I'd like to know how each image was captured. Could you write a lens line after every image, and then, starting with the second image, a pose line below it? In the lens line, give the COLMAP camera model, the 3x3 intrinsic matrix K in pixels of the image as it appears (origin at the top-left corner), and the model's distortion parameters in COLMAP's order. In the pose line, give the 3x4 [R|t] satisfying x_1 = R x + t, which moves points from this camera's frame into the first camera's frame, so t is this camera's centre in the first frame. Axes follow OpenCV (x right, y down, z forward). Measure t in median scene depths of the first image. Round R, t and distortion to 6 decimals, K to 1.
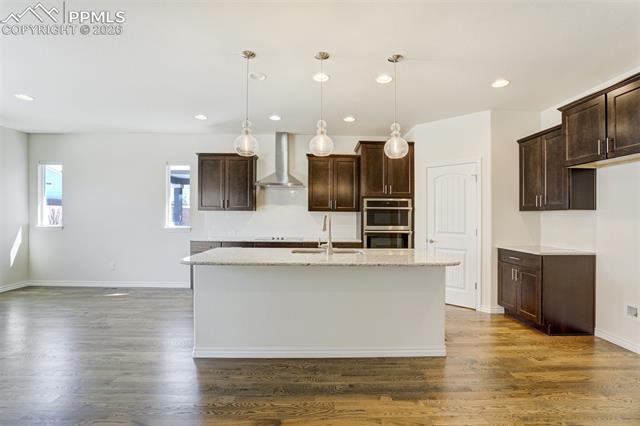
lens RADIAL K [[298.2, 0, 323.3], [0, 298.2, 215.8], [0, 0, 1]] dist [-0.027958, 0.000379]
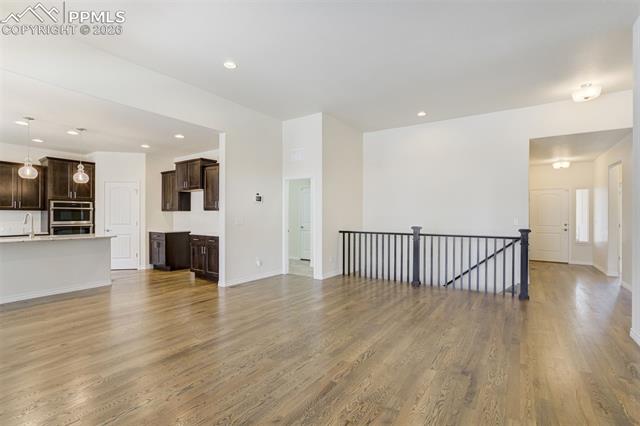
lens RADIAL K [[301.4, 0, 321.1], [0, 301.4, 214.7], [0, 0, 1]] dist [-0.024301, 0.001779]
pose [[0.592634, -0.003944, 0.805462, -0.212210], [-0.001939, 0.999978, 0.006323, -0.006323], [-0.805469, -0.005309, 0.592613, -0.762293]]
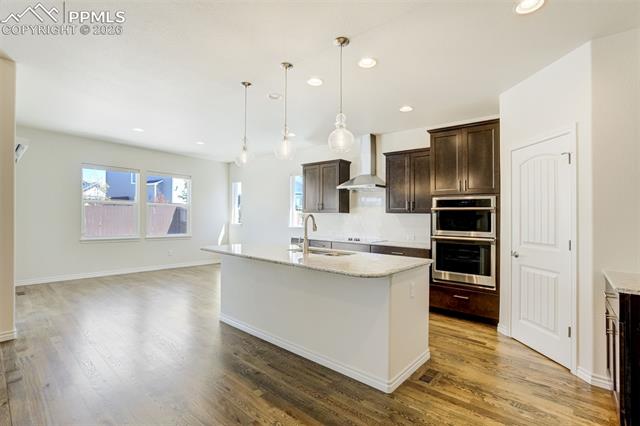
lens RADIAL K [[301.4, 0, 321.1], [0, 301.4, 214.7], [0, 0, 1]] dist [-0.024301, 0.001779]
pose [[0.738548, 0.000585, -0.674201, 0.474628], [-0.012019, 0.999852, -0.012299, 0.005196], [0.674094, 0.017187, 0.738446, 0.162933]]
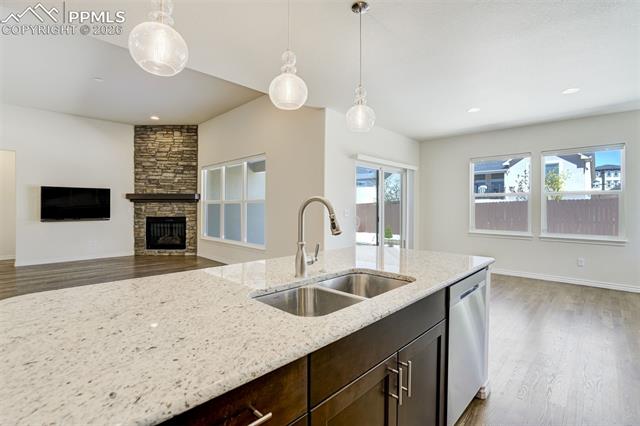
lens RADIAL K [[289.4, 0, 318.5], [0, 289.4, 206.3], [0, 0, 1]] dist [-0.044316, 0.012736]
pose [[-0.721798, -0.013380, -0.691975, 0.204758], [-0.007252, 0.999904, -0.011770, 0.009350], [0.692066, -0.003478, -0.721826, 0.844794]]
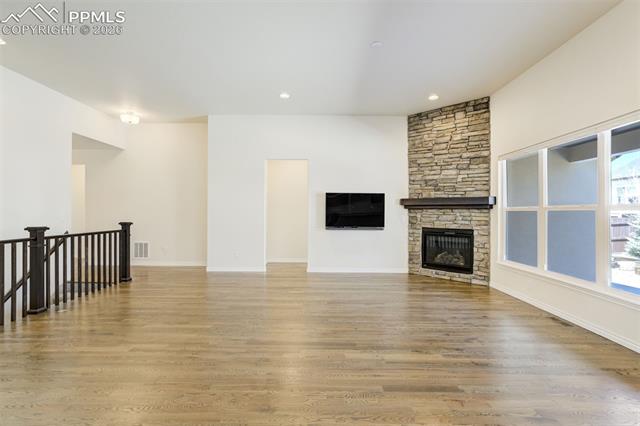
lens RADIAL K [[307.0, 0, 337.3], [0, 307.0, 210.1], [0, 0, 1]] dist [-0.027439, 0.000255]
pose [[-0.999690, -0.013905, 0.020676, 0.148844], [-0.014057, 0.999875, -0.007196, -0.004635], [-0.020573, -0.007484, -0.999760, 0.416429]]
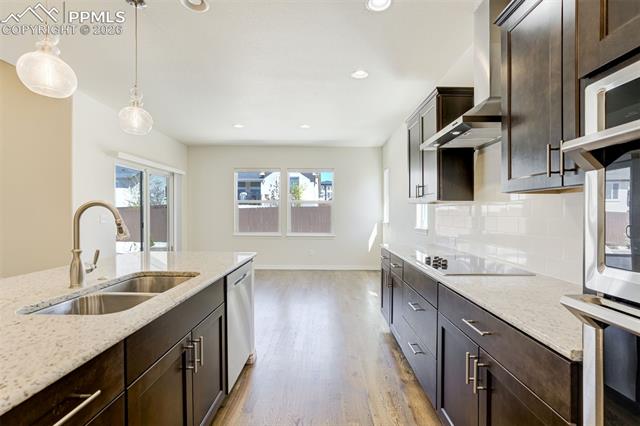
lens RADIAL K [[301.4, 0, 321.1], [0, 301.4, 214.7], [0, 0, 1]] dist [-0.024301, 0.001779]
pose [[-0.028891, -0.003537, -0.999576, 0.295078], [0.002239, 0.999991, -0.003603, 0.011440], [0.999580, -0.002342, -0.028882, 0.858967]]
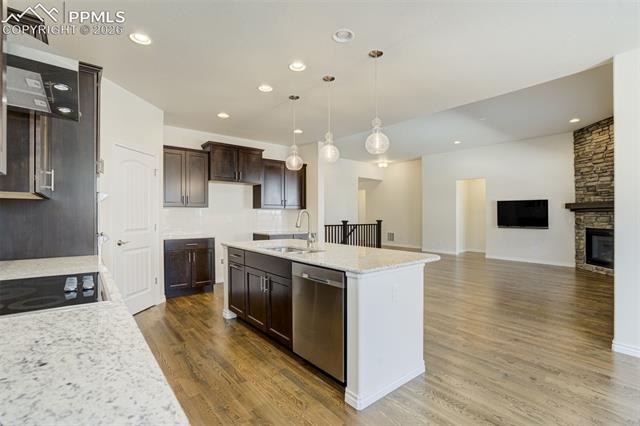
lens RADIAL K [[301.4, 0, 321.1], [0, 301.4, 214.7], [0, 0, 1]] dist [-0.024301, 0.001779]
pose [[-0.614237, -0.010876, 0.789047, -0.542060], [-0.013003, 0.999909, 0.003660, 0.002254], [-0.789015, -0.008012, -0.614322, 1.014953]]
